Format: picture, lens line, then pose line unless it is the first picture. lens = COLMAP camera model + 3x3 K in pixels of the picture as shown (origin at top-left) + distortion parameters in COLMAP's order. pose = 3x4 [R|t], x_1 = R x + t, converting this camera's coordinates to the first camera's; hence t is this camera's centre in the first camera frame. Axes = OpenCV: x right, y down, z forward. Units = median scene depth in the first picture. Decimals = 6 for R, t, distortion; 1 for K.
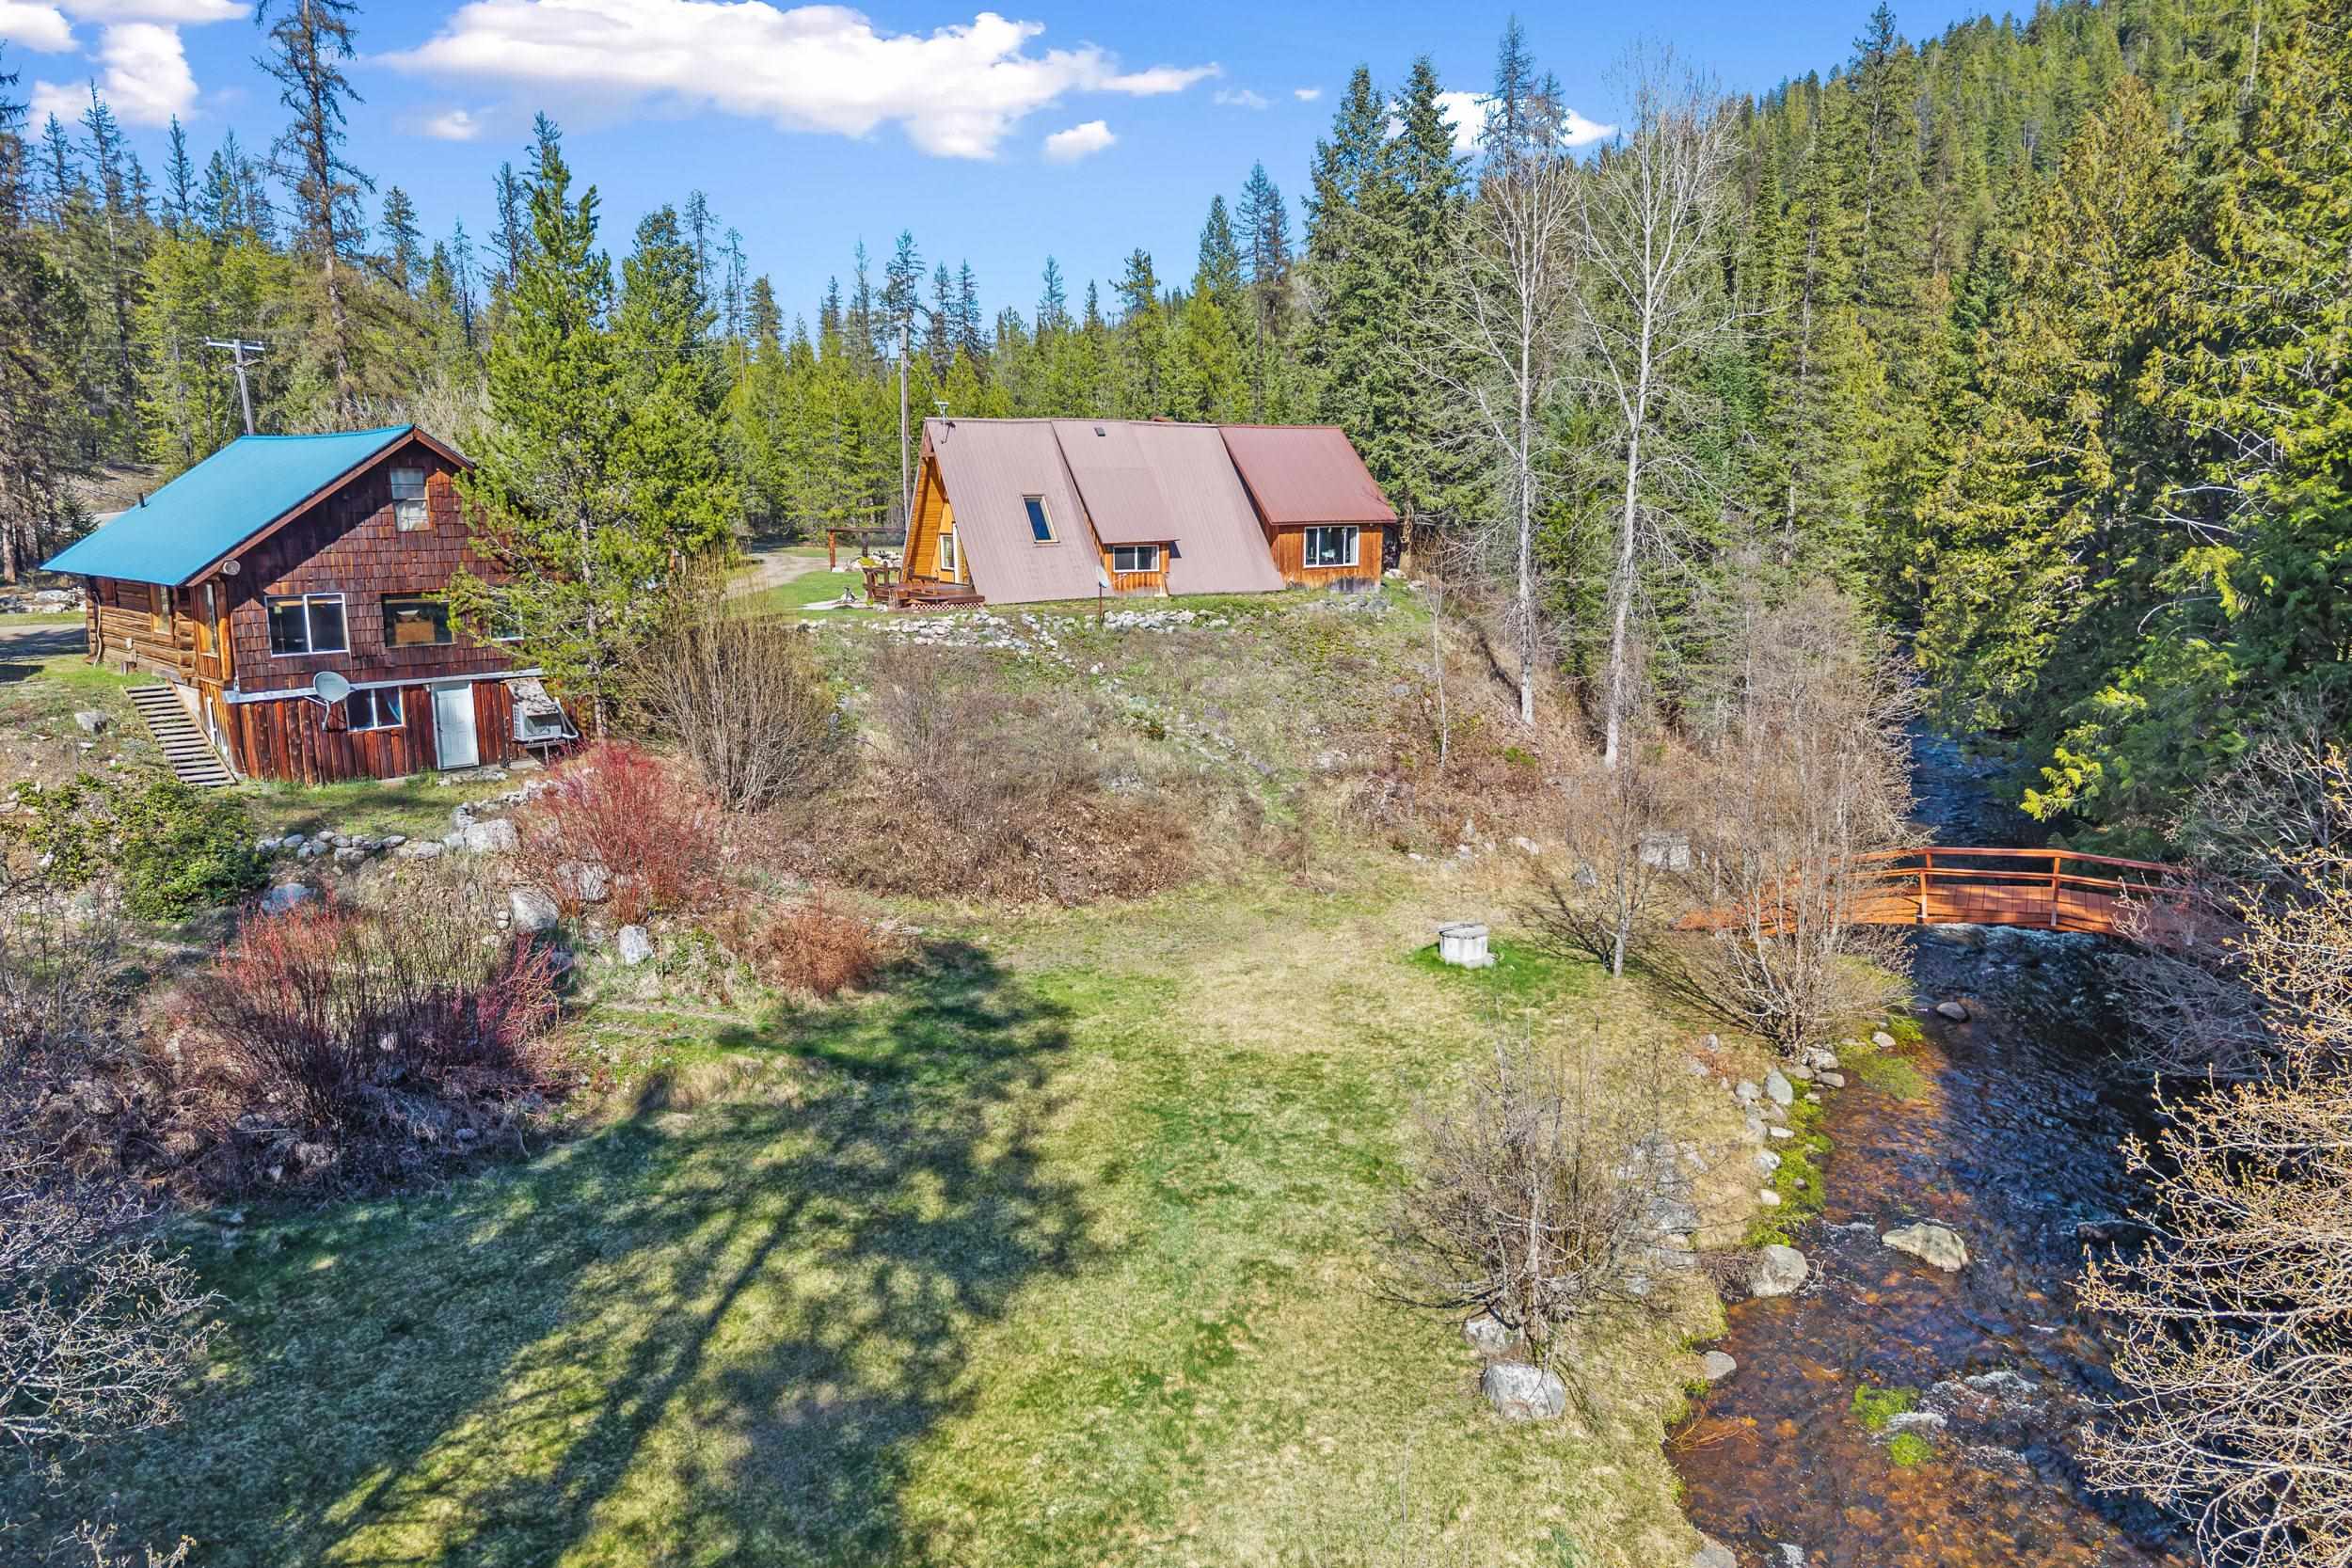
lens RADIAL K [[1579.6, 0, 1178.0], [0, 1579.6, 721.3], [0, 0, 1]] dist [0.004131, 0.004360]
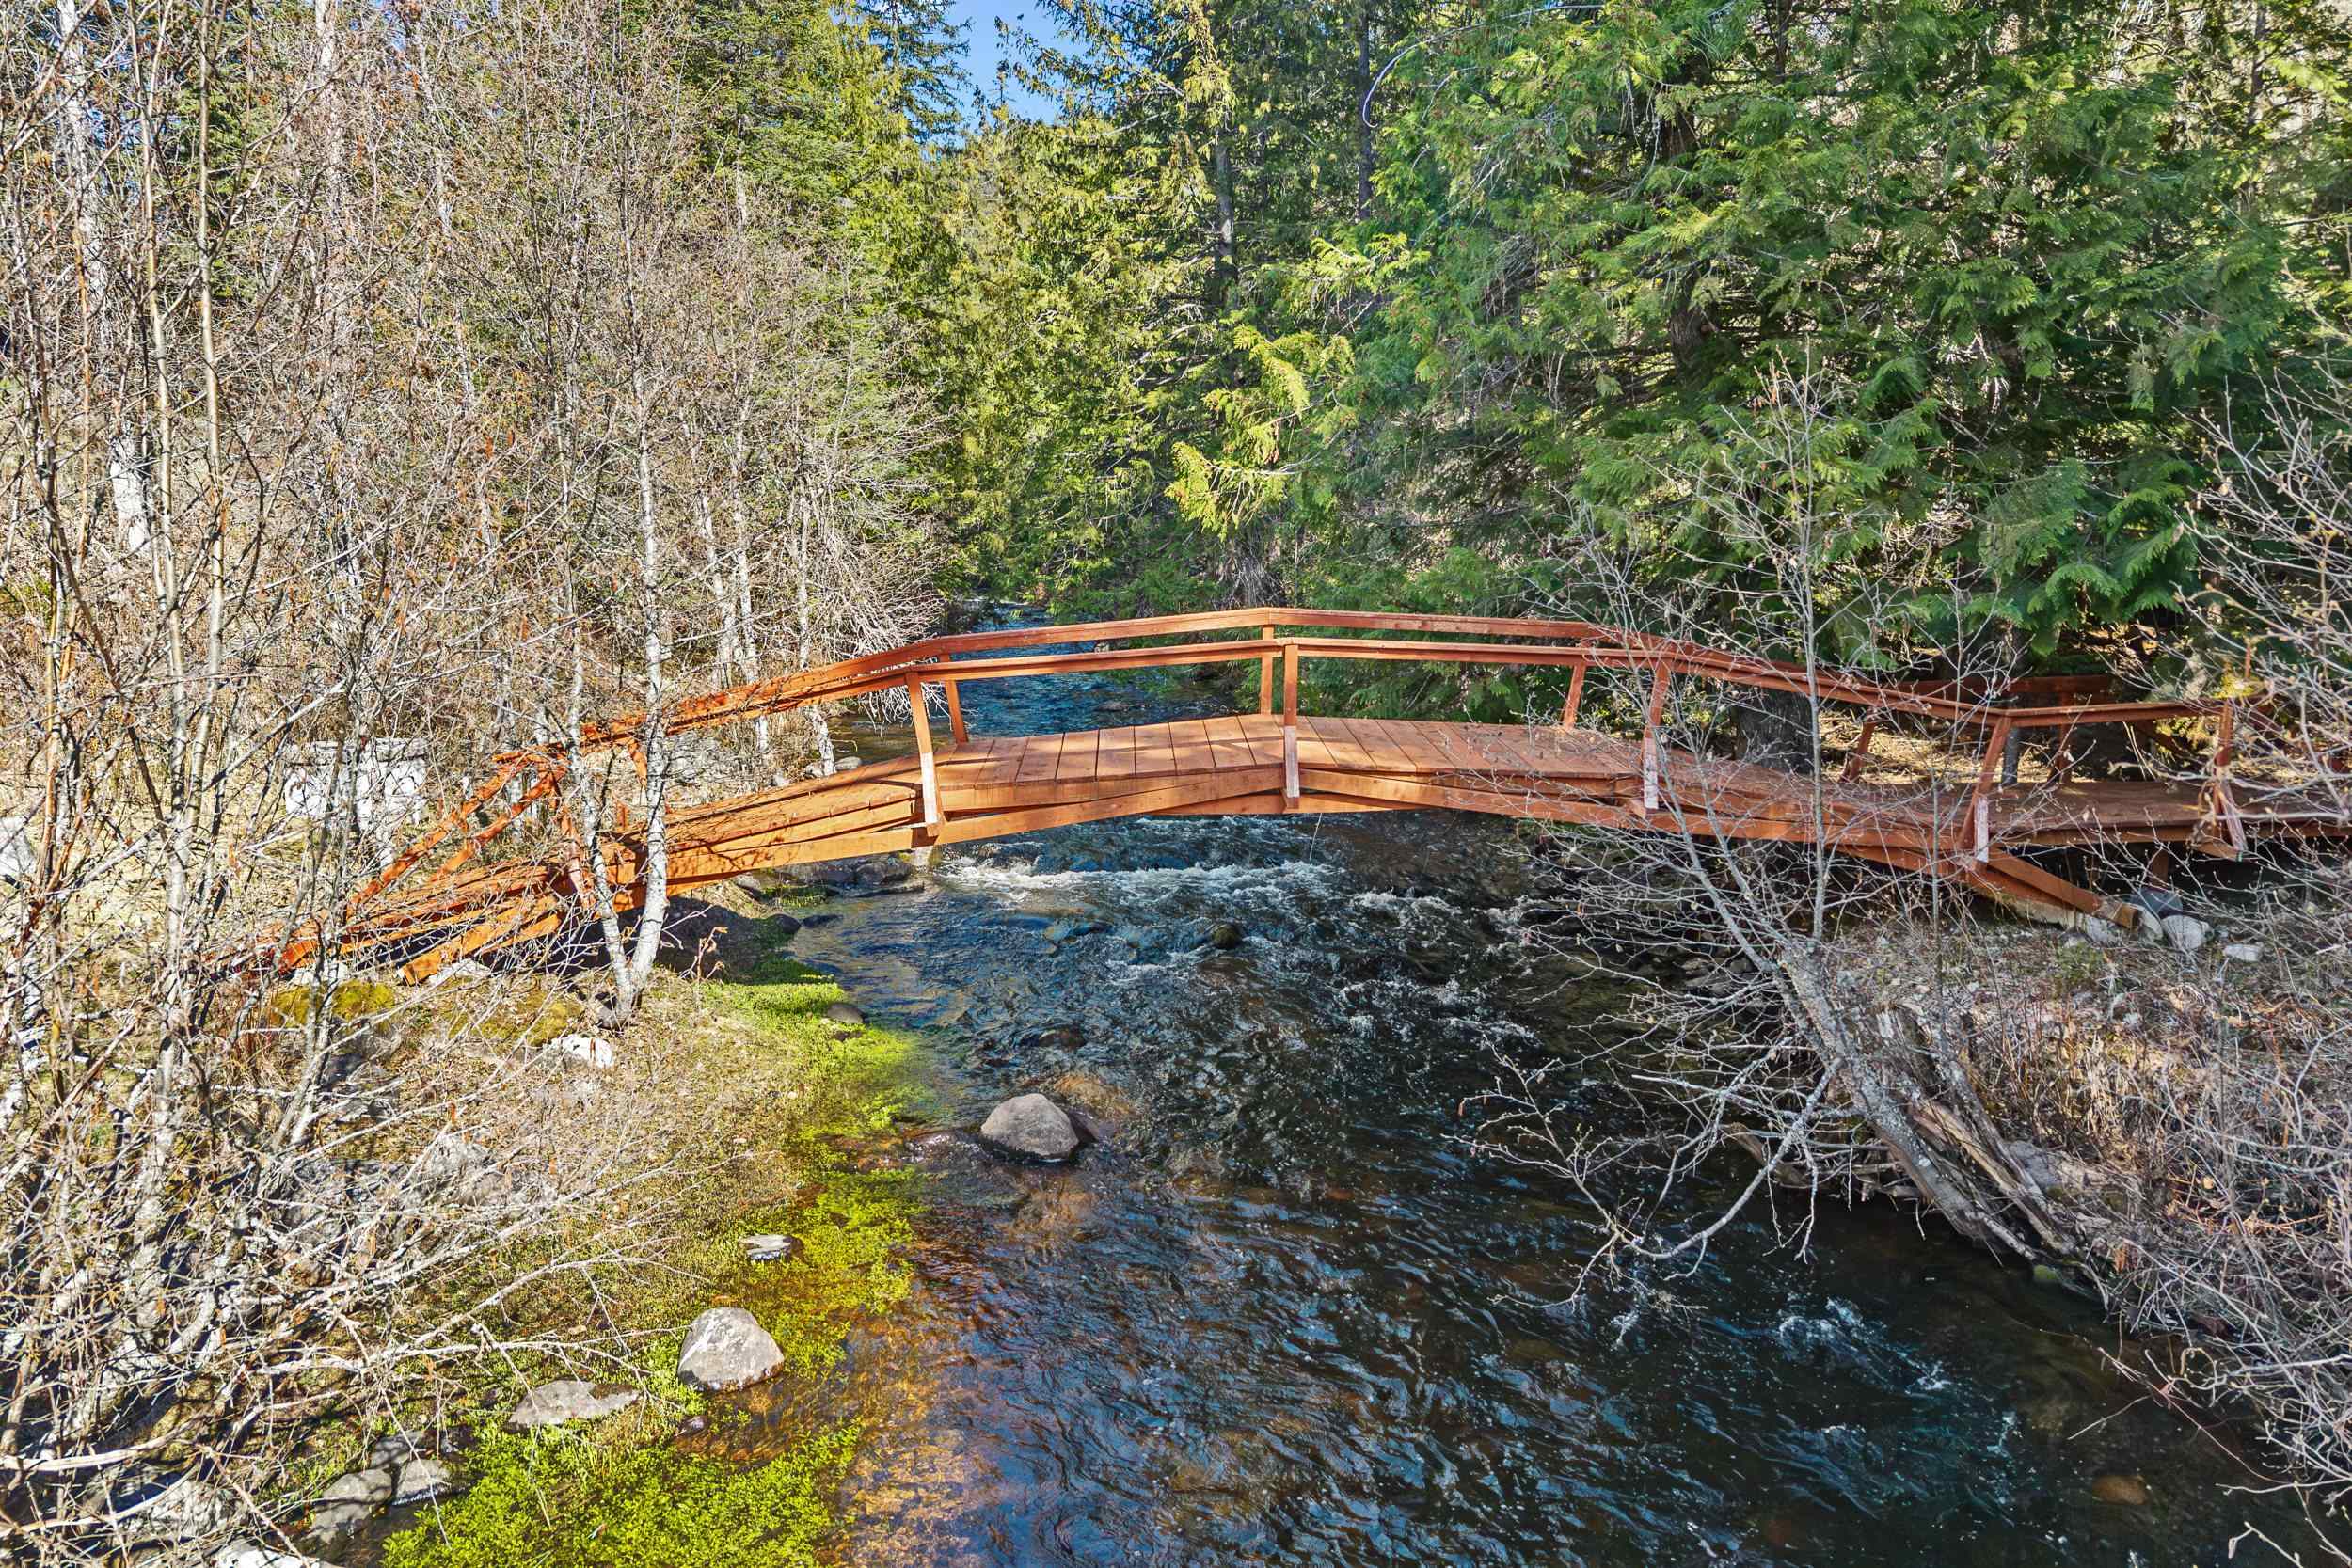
lens RADIAL K [[1579.6, 0, 1178.0], [0, 1579.6, 721.3], [0, 0, 1]] dist [0.004131, 0.004360]
pose [[0.864353, -0.063595, 0.498849, 0.368020], [0.096441, 0.994522, -0.040319, 0.122619], [-0.493552, 0.082959, 0.865751, 0.722247]]
